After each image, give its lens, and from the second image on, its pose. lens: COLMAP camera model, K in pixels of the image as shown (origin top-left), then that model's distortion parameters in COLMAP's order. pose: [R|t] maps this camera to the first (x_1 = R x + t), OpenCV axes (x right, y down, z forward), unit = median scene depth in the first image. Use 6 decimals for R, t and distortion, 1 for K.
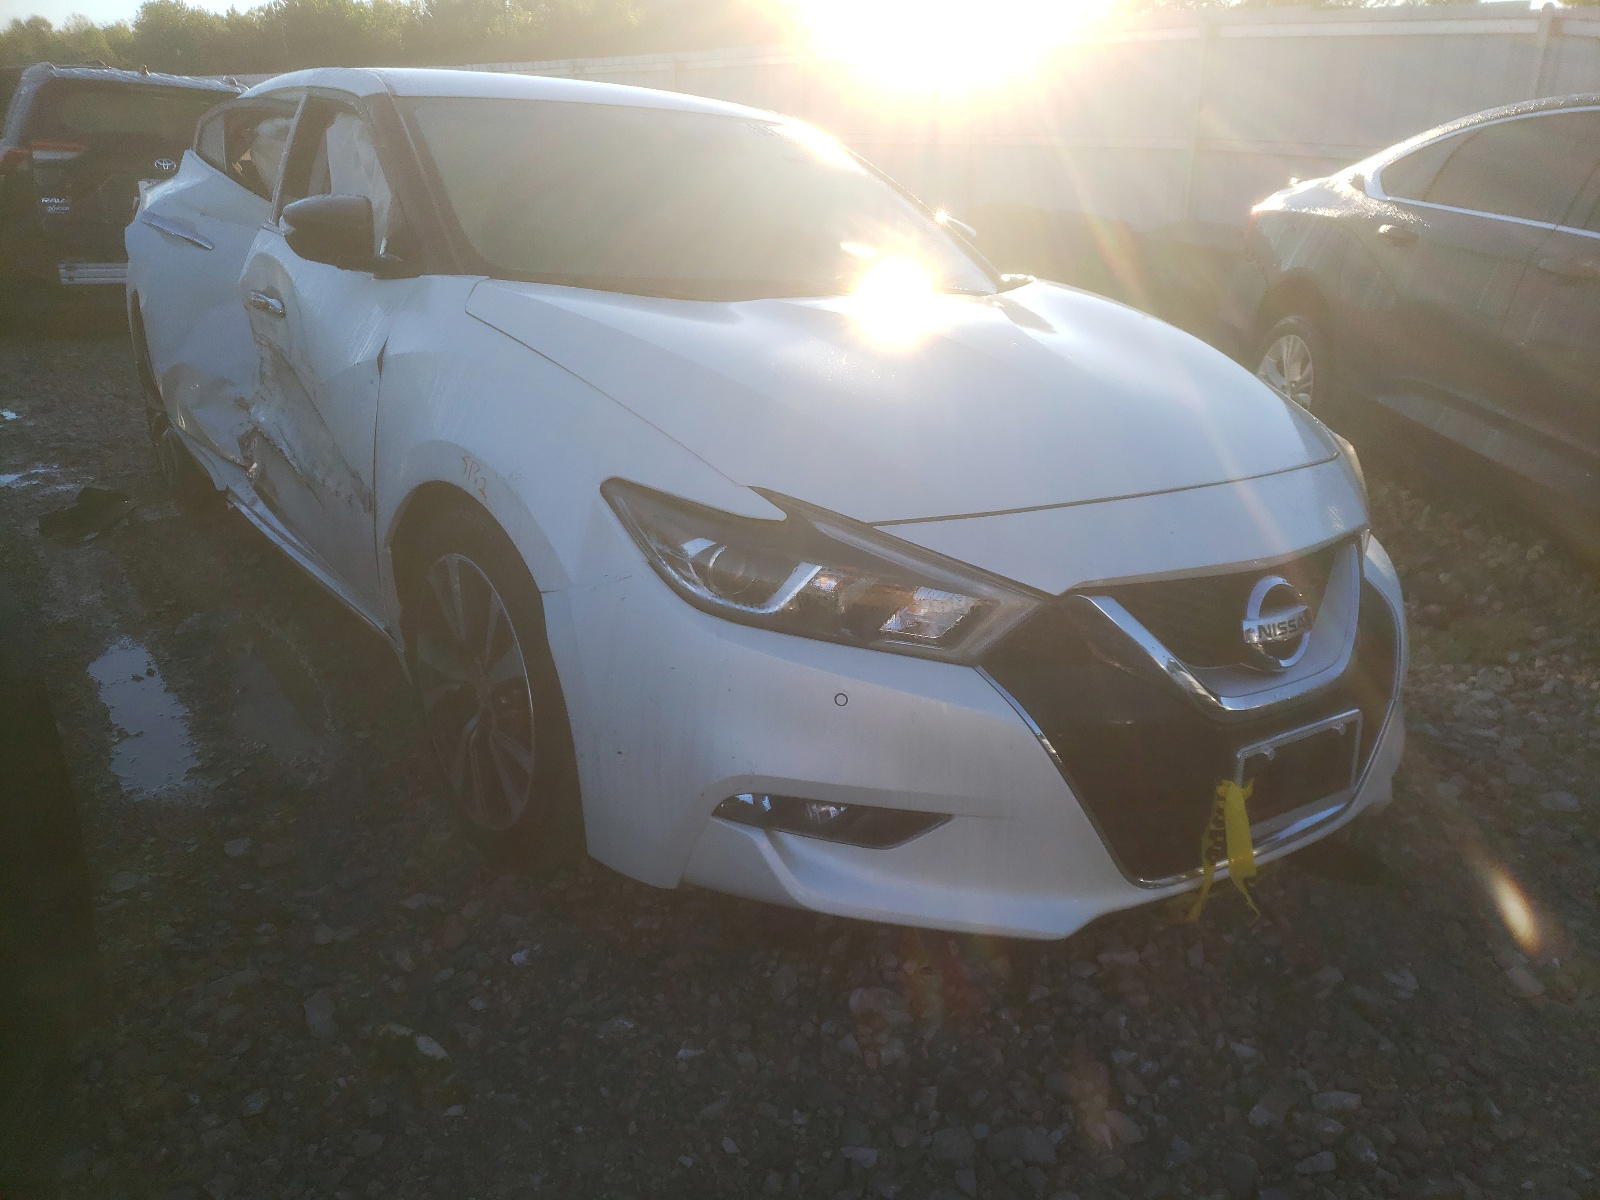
lens RADIAL K [[1209.8, 0, 799.3], [0, 1209.8, 597.9], [0, 0, 1]] dist [0.021507, -0.008195]
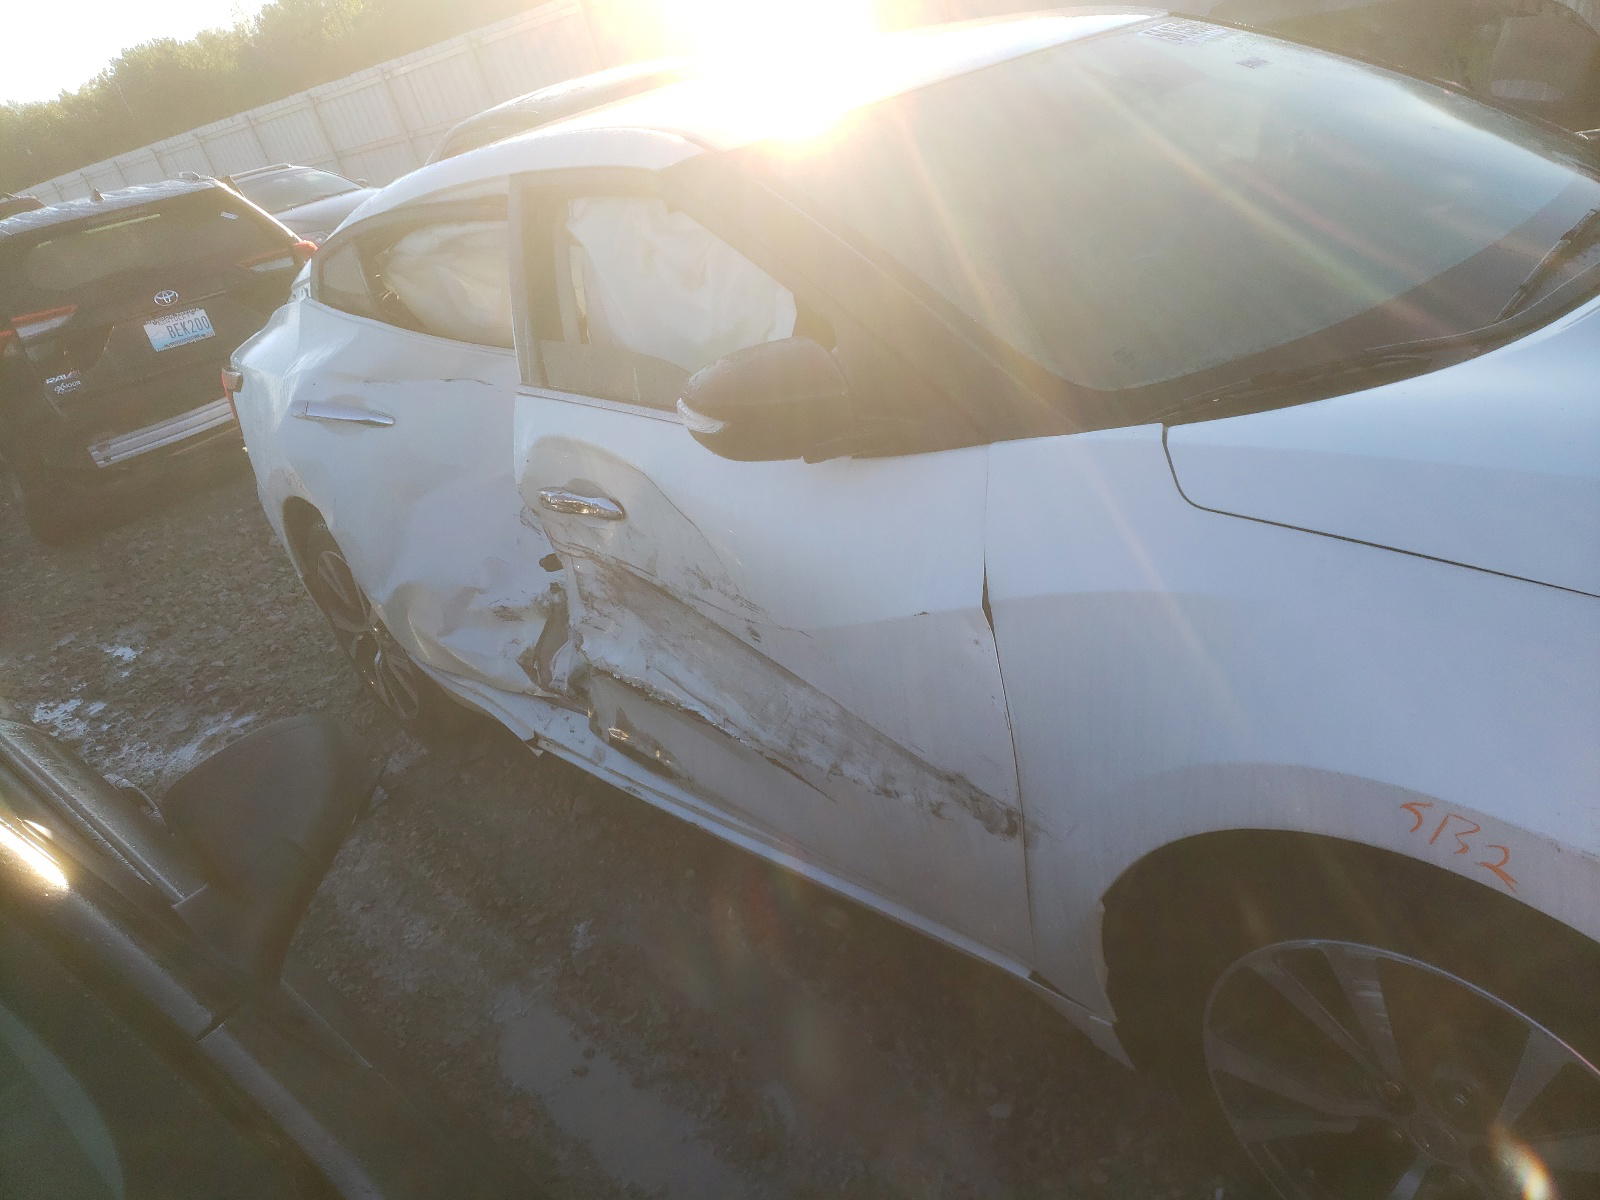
lens RADIAL K [[1209.8, 0, 803.2], [0, 1209.8, 598.2], [0, 0, 1]] dist [0.021507, -0.008195]
pose [[0.955174, -0.295042, -0.024349, -0.259764], [0.296045, 0.952102, 0.076544, -0.169607], [0.000599, -0.080321, 0.996769, 0.257259]]
